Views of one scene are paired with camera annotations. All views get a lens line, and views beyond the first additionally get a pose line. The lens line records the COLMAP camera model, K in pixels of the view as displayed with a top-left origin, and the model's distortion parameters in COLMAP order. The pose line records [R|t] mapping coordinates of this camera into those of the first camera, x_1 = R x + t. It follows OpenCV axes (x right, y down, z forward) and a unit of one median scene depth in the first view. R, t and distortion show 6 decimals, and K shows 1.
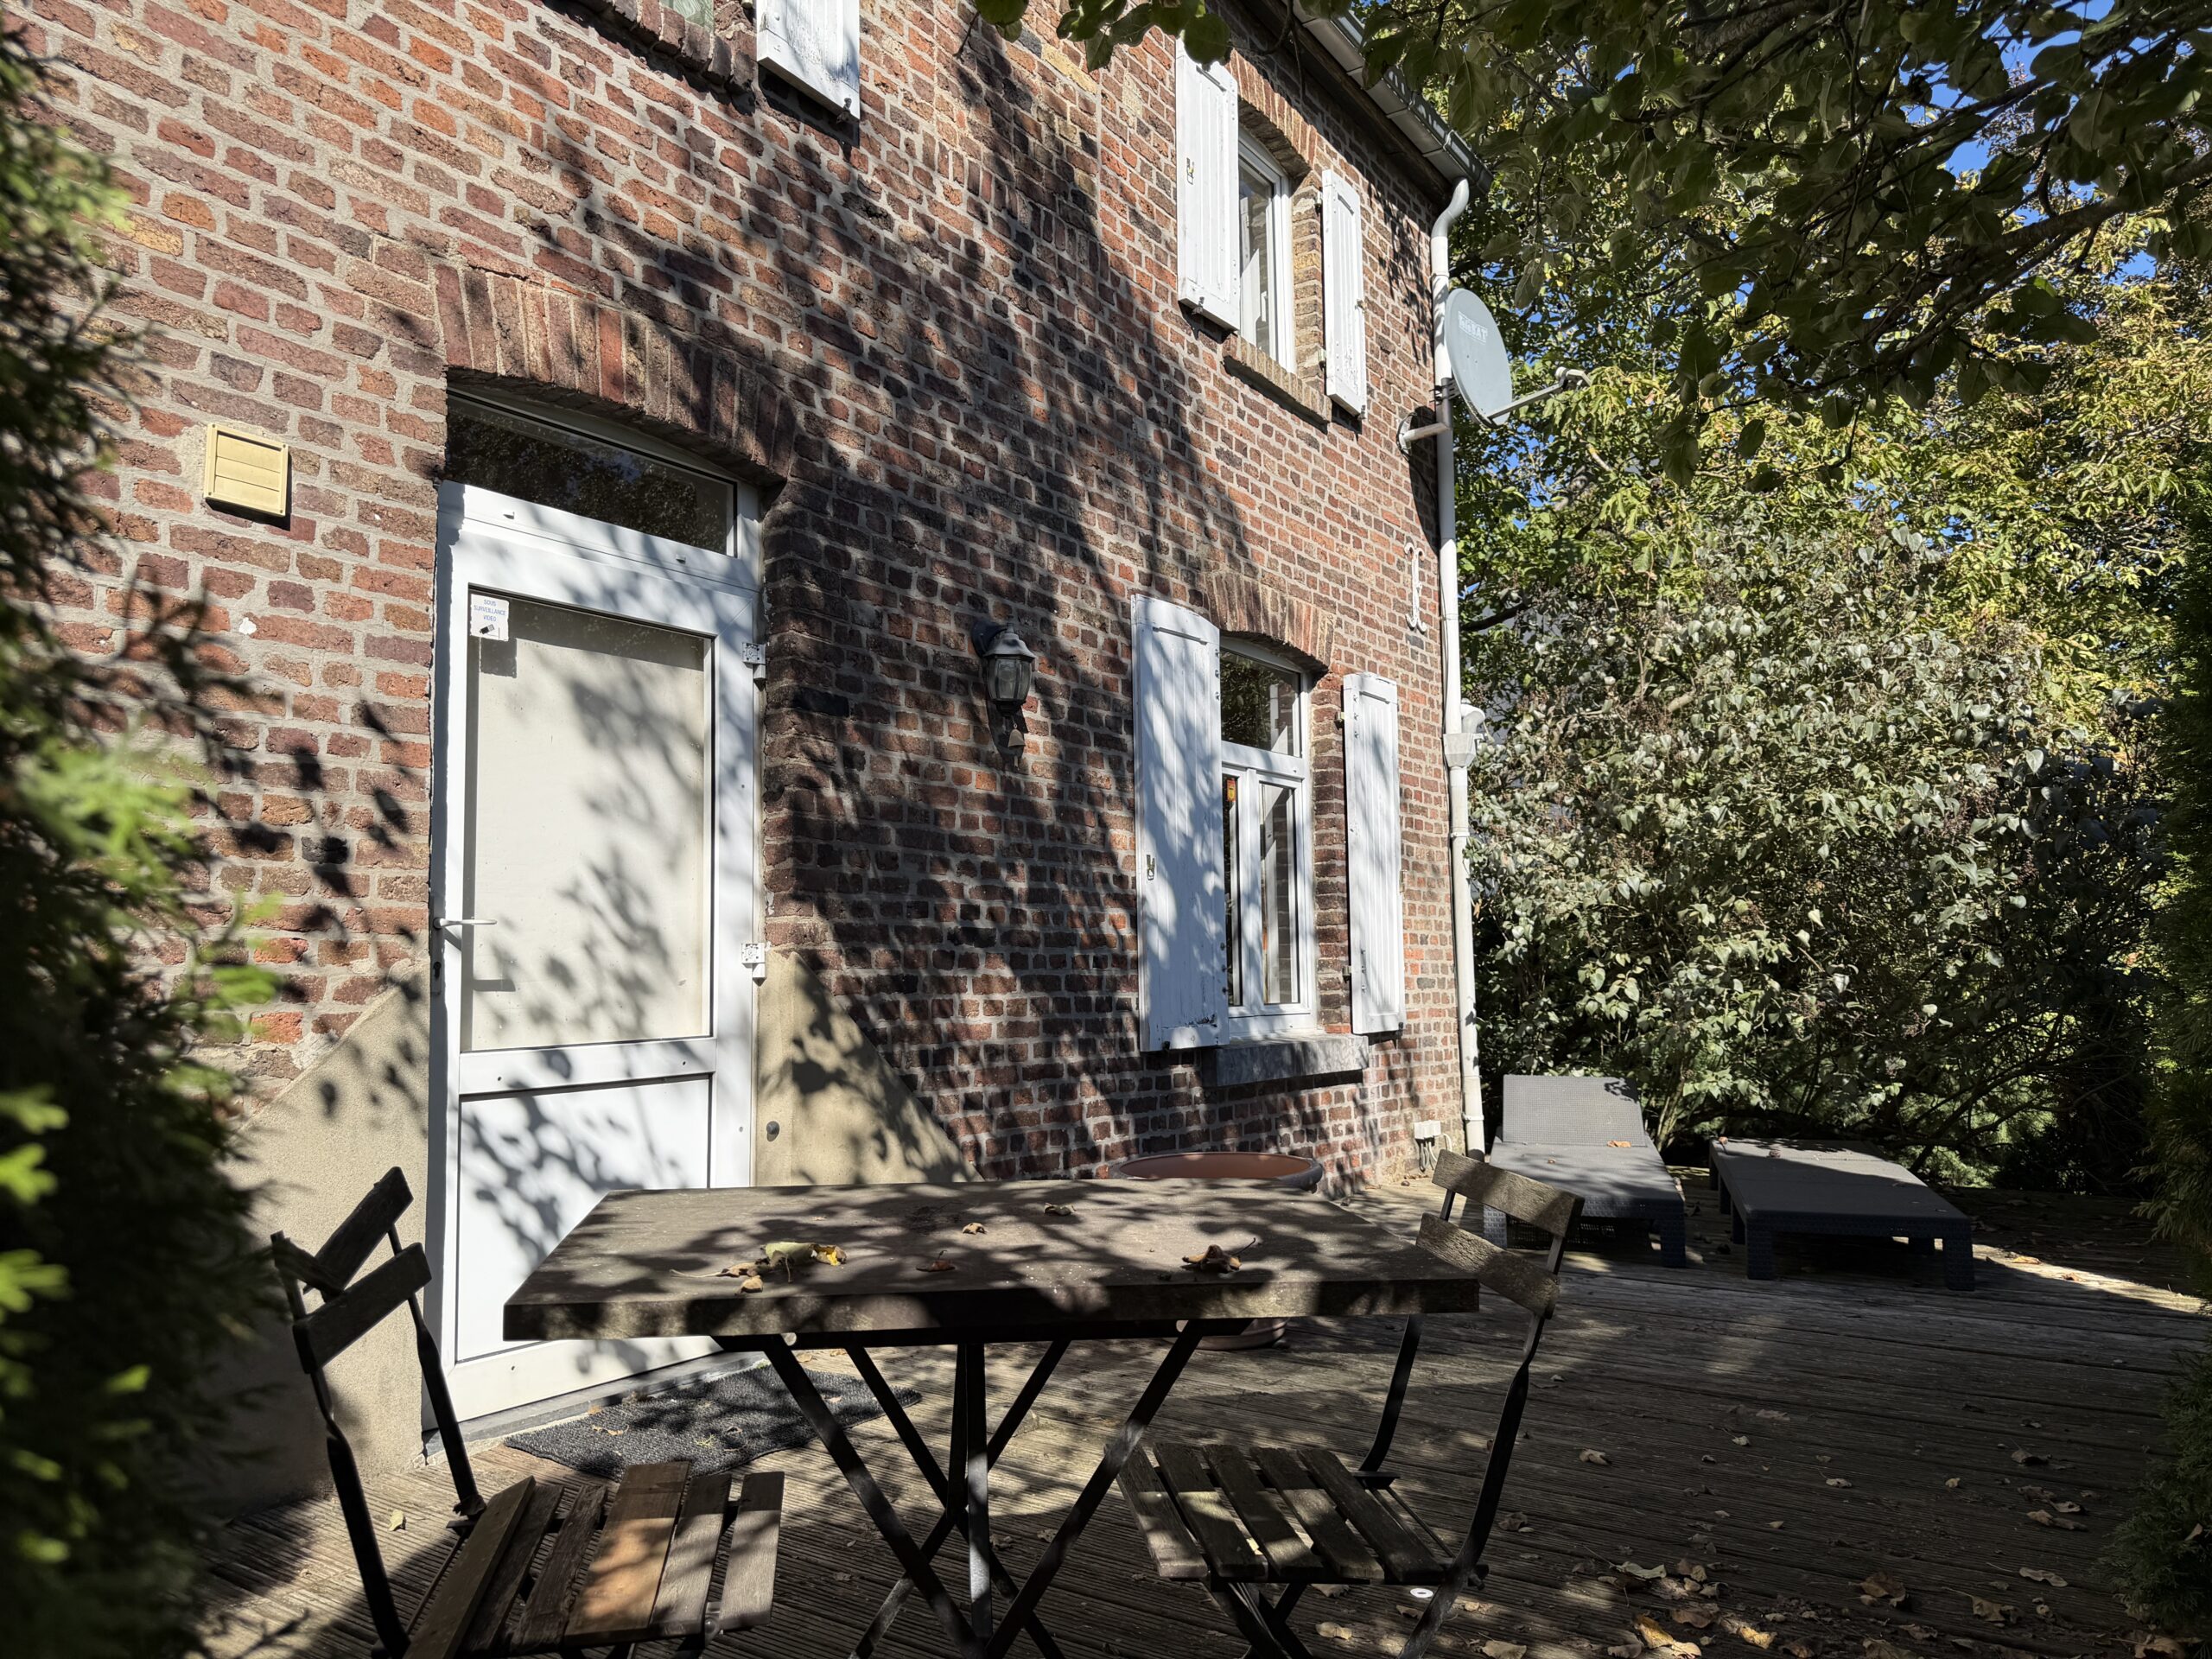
lens RADIAL K [[1578.0, 0, 1109.7], [0, 1578.0, 833.8], [0, 0, 1]] dist [0.104051, -0.098890]
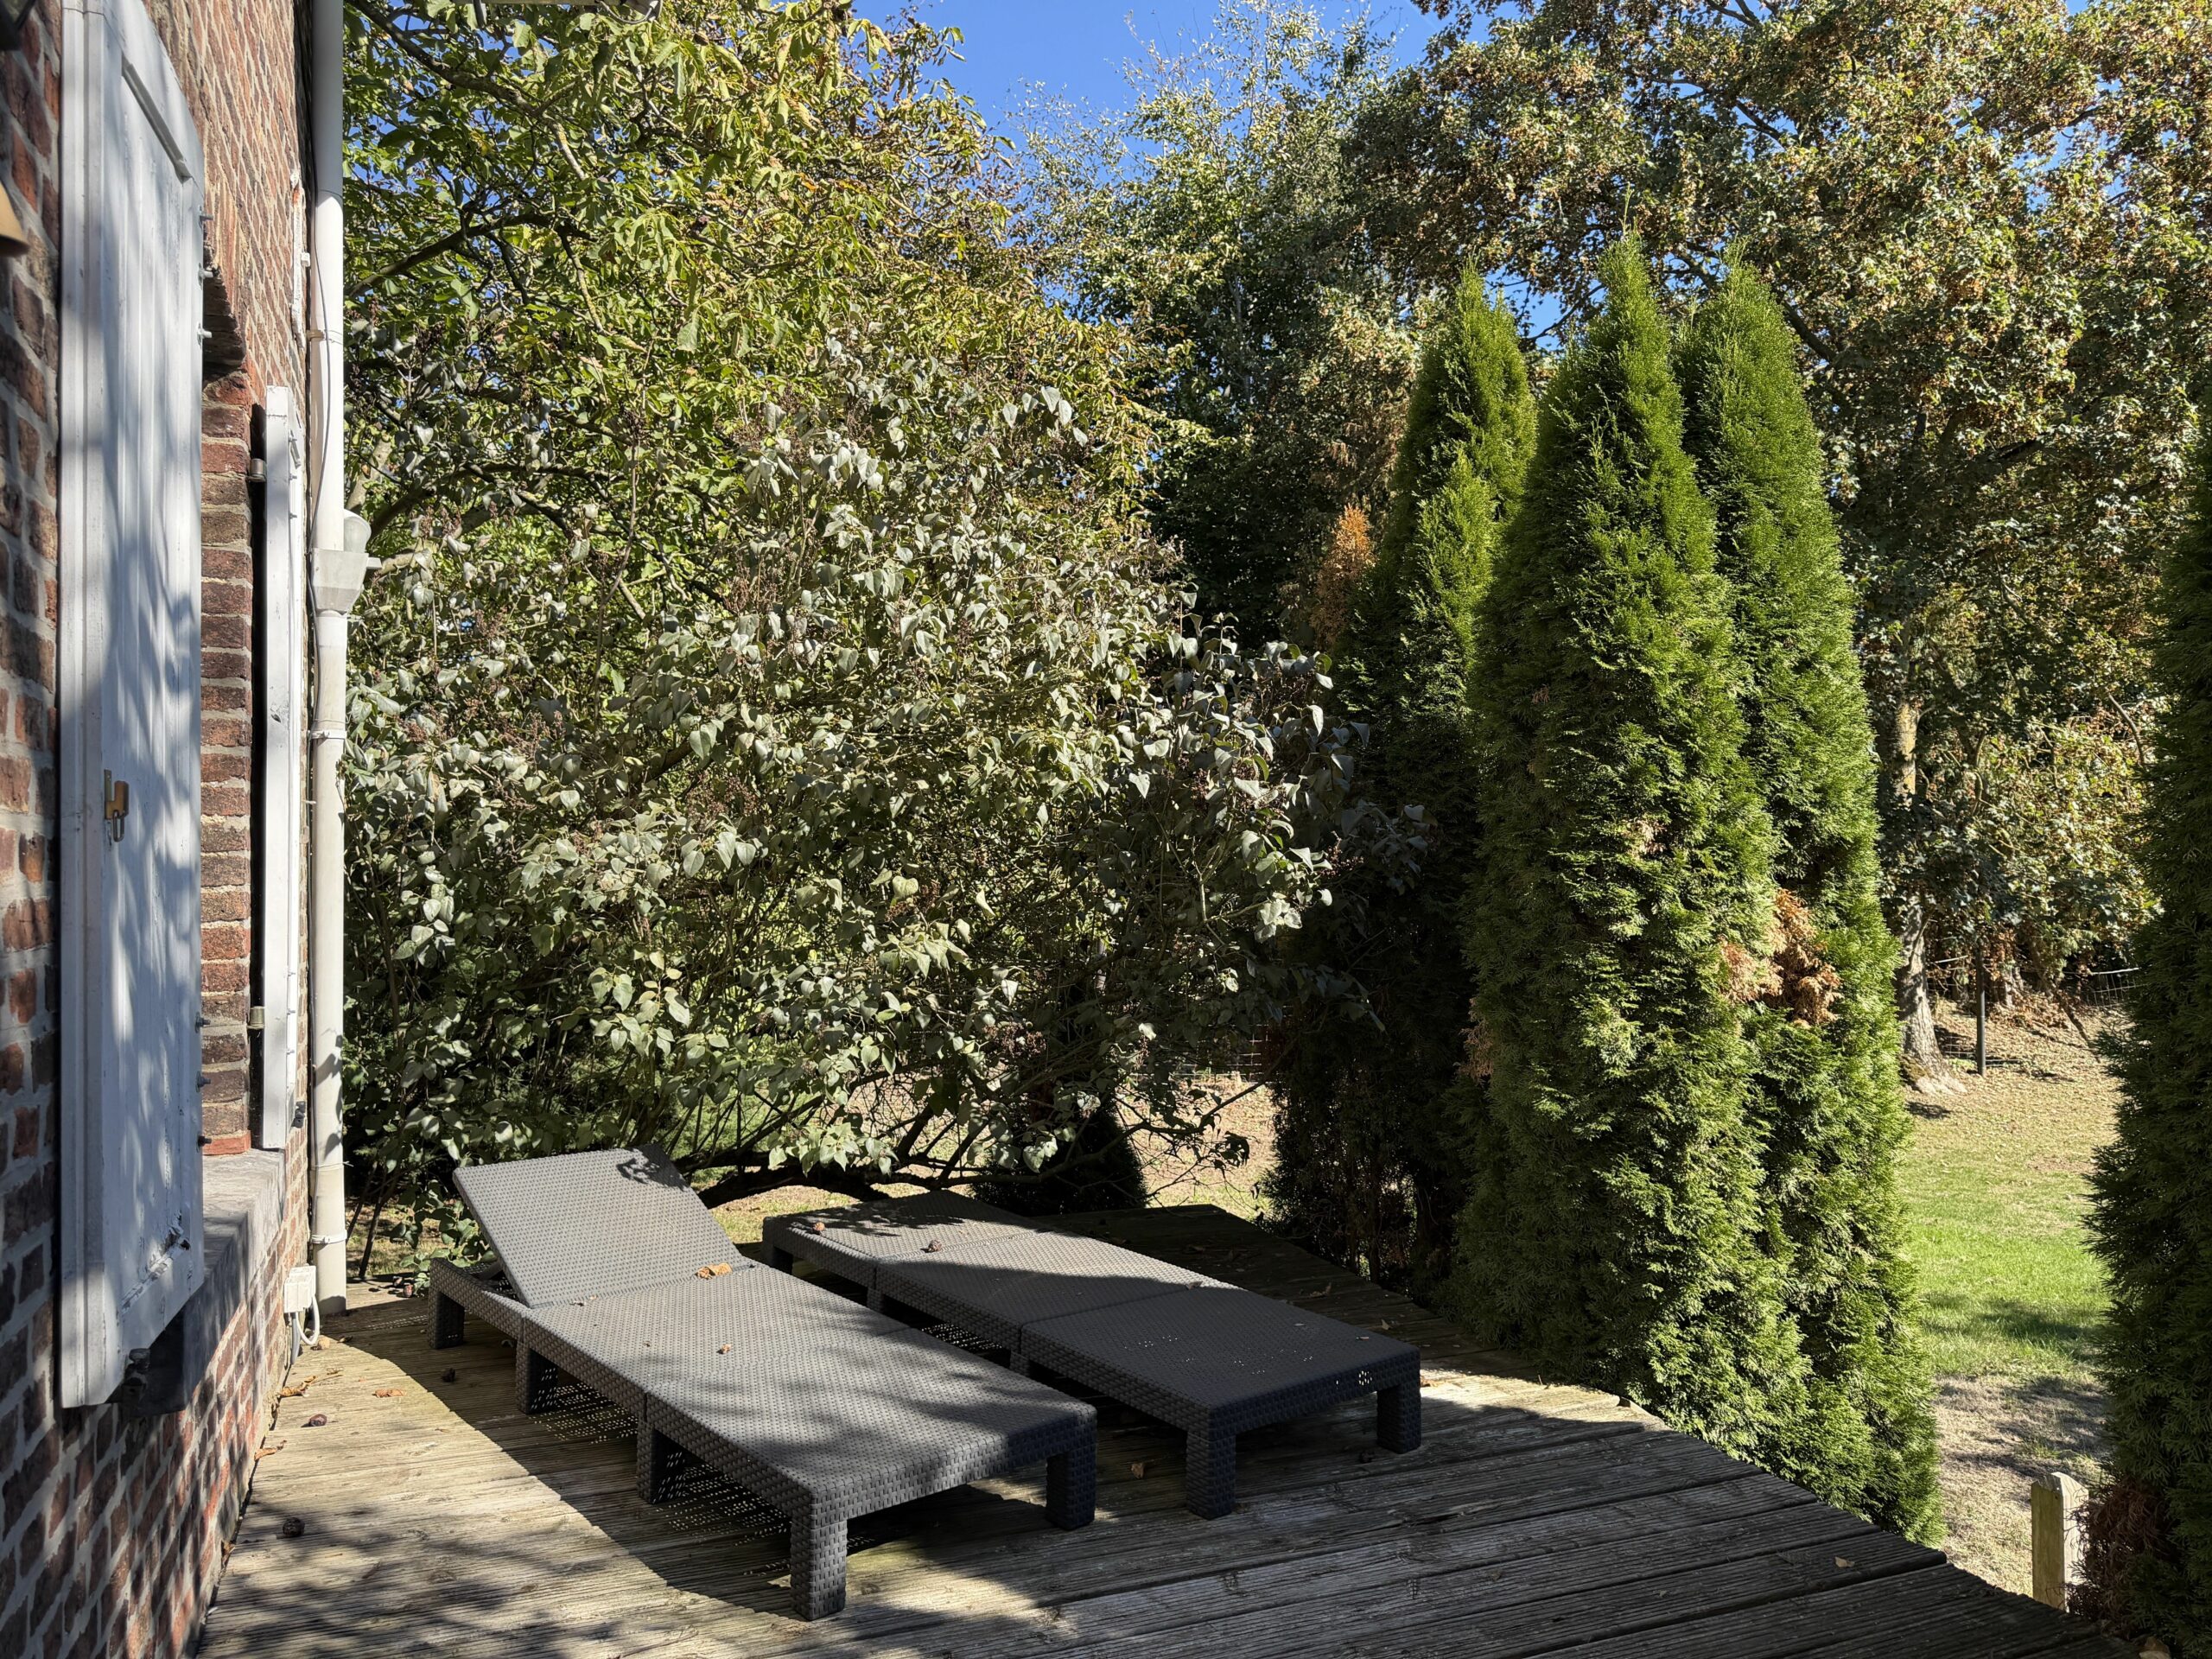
lens RADIAL K [[1578.0, 0, 1109.7], [0, 1578.0, 833.8], [0, 0, 1]] dist [0.104051, -0.098890]
pose [[0.537516, 0.024223, 0.842906, -0.116118], [-0.080505, 0.996496, 0.022701, 0.000749], [-0.839402, -0.080060, 0.537582, 0.519246]]
